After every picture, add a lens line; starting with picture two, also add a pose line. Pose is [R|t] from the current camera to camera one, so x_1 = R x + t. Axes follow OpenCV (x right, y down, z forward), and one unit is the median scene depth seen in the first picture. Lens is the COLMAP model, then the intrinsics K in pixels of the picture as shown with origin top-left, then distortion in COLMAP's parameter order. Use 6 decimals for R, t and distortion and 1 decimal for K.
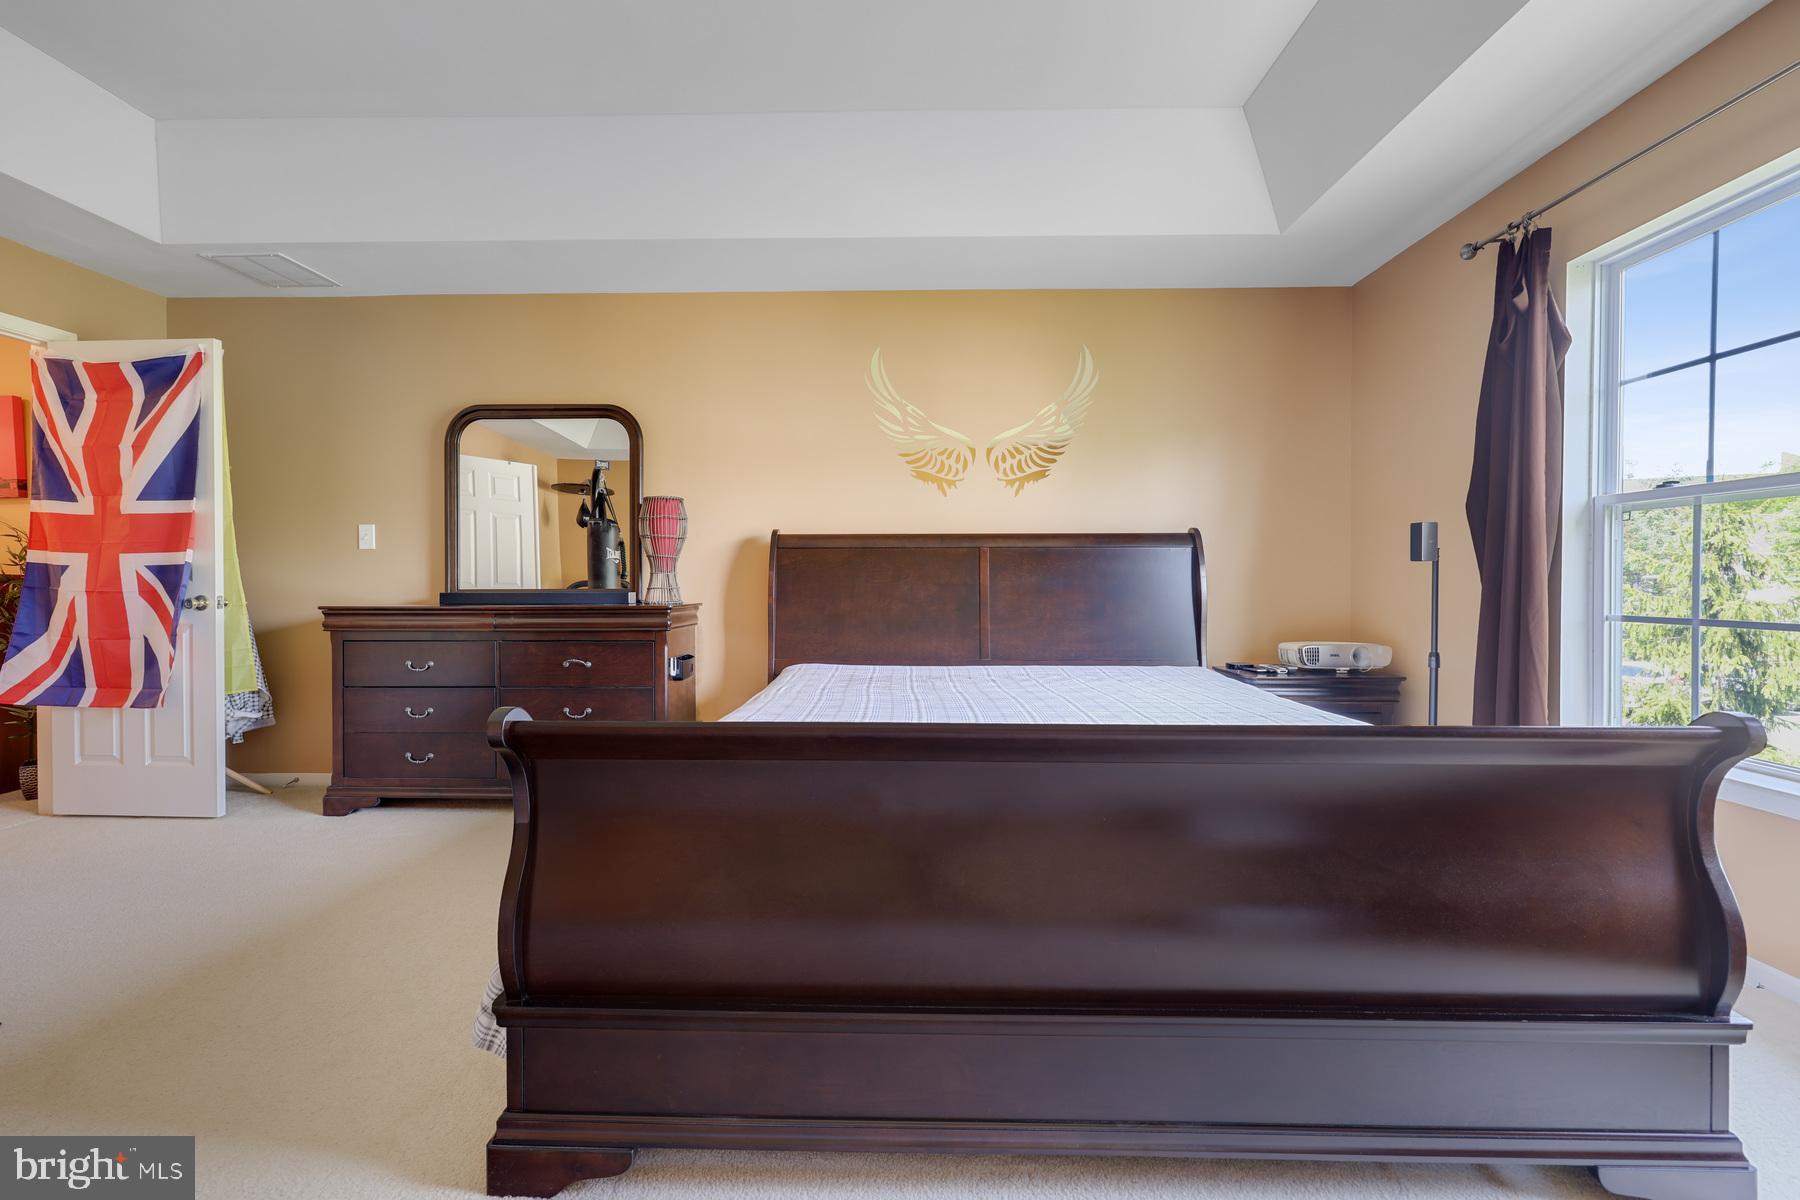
lens RADIAL K [[740.3, 0, 897.7], [0, 740.3, 595.1], [0, 0, 1]] dist [-0.000083, -0.000013]
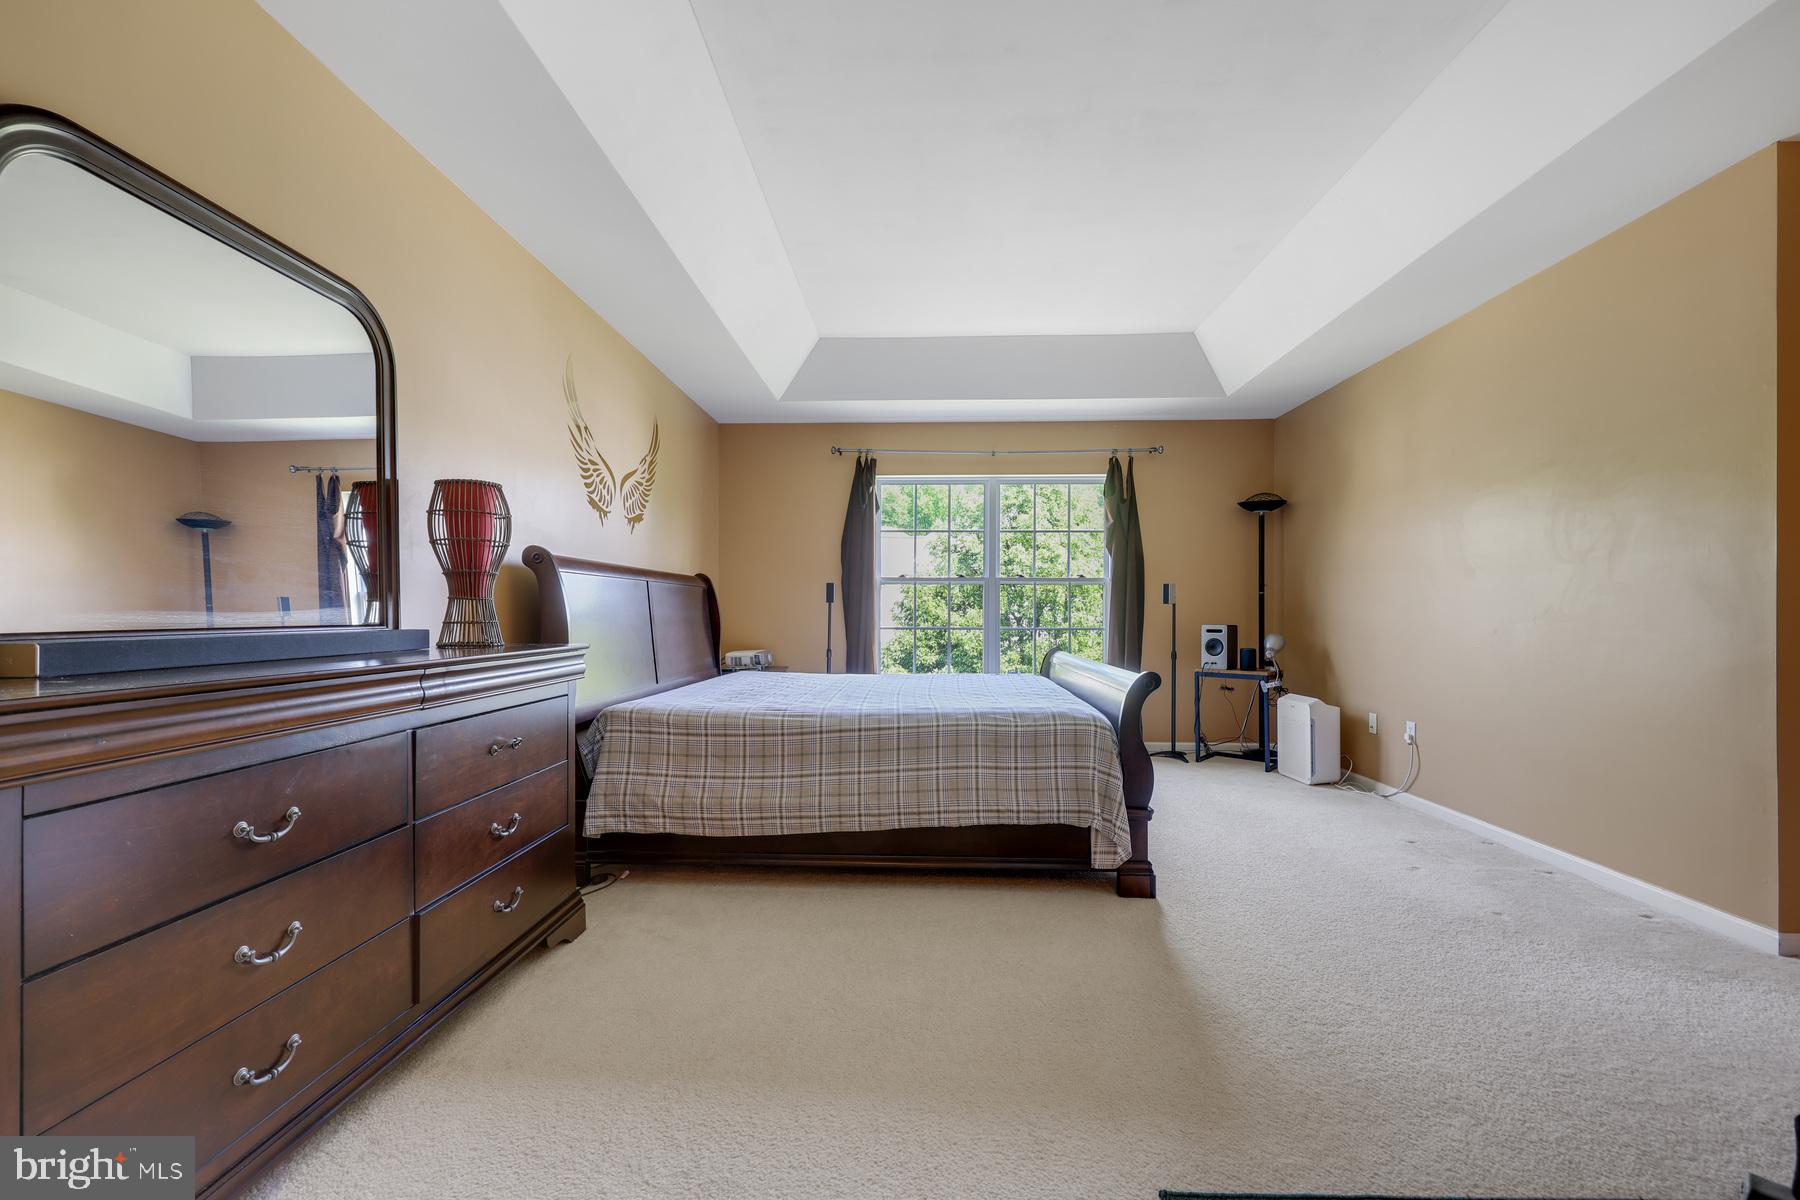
lens RADIAL K [[733.9, 0, 899.8], [0, 733.9, 607.3], [0, 0, 1]] dist [-0.000222, 0.000246]
pose [[0.017705, 0.008005, 0.999811, -1.072610], [0.011106, 0.999905, -0.008203, -0.013760], [-0.999782, 0.011249, 0.017614, 0.686849]]
